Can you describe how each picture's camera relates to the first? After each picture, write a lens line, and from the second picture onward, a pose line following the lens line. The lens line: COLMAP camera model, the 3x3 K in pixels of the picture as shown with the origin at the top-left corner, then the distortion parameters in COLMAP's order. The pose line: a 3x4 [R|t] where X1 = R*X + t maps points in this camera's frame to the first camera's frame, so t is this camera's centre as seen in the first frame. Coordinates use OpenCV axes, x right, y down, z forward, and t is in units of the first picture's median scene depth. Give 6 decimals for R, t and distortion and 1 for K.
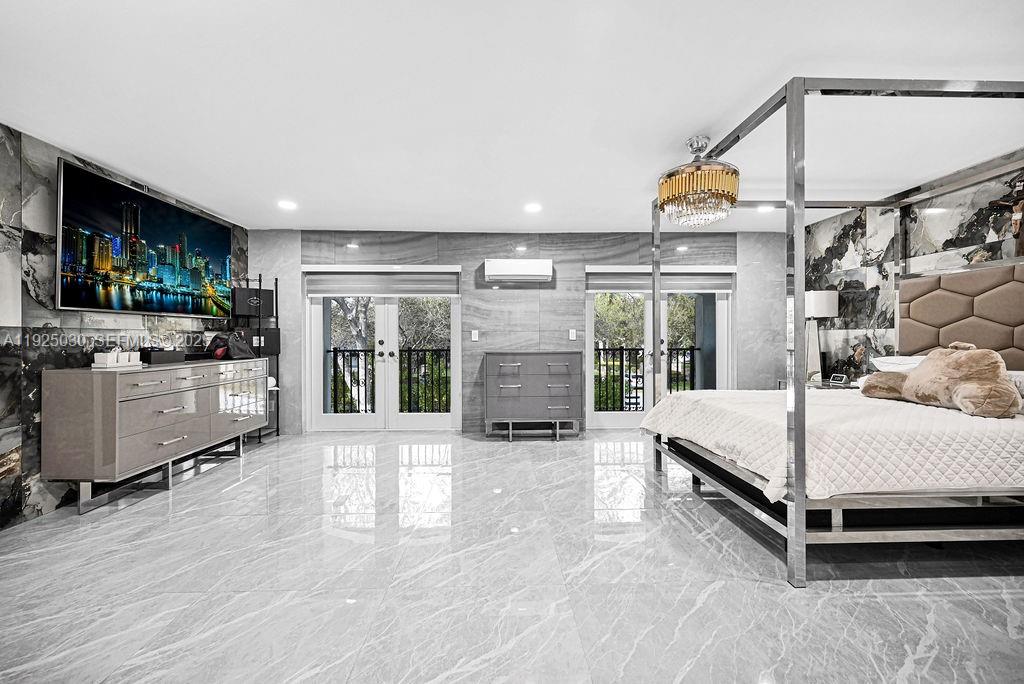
lens RADIAL K [[408.4, 0, 512.0], [0, 408.4, 342.0], [0, 0, 1]] dist [-0.005432, -0.000047]
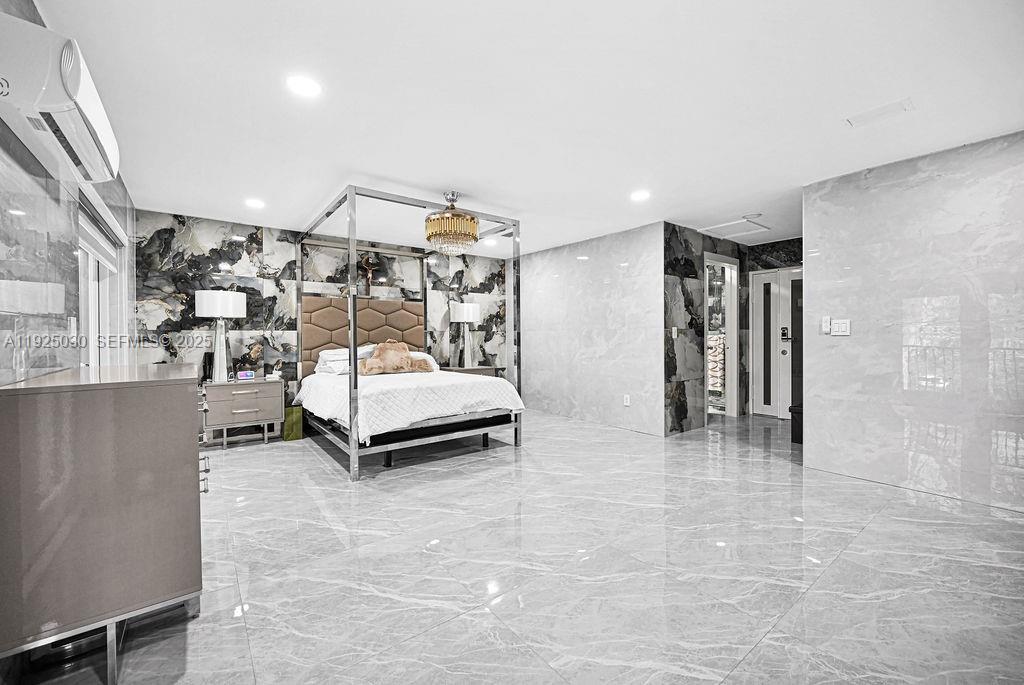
lens RADIAL K [[410.8, 0, 512.5], [0, 410.8, 338.2], [0, 0, 1]] dist [0.000862, 0.000100]
pose [[-0.578450, 0.001782, 0.815716, -0.477183], [0.014627, 0.999859, 0.008189, -0.007287], [-0.815587, 0.016668, -0.578395, 0.979362]]
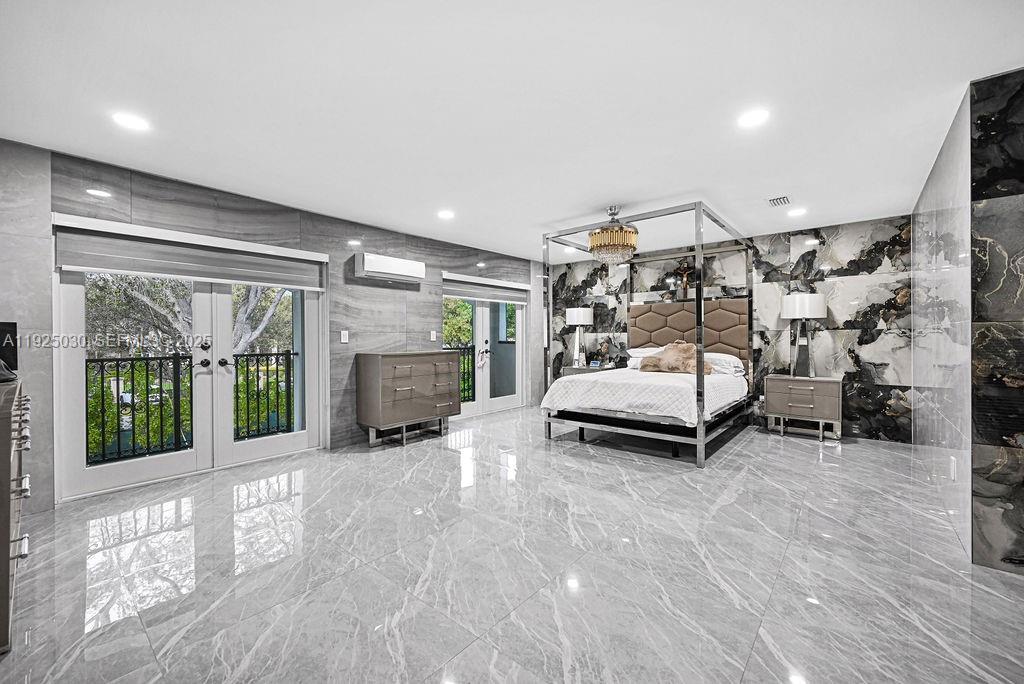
lens RADIAL K [[407.8, 0, 516.5], [0, 407.8, 341.1], [0, 0, 1]] dist [0.000134, 0.000068]
pose [[0.670045, -0.007785, 0.742280, -0.544442], [0.011416, 0.999935, 0.000183, -0.002287], [-0.742233, 0.008351, 0.670090, 0.148411]]
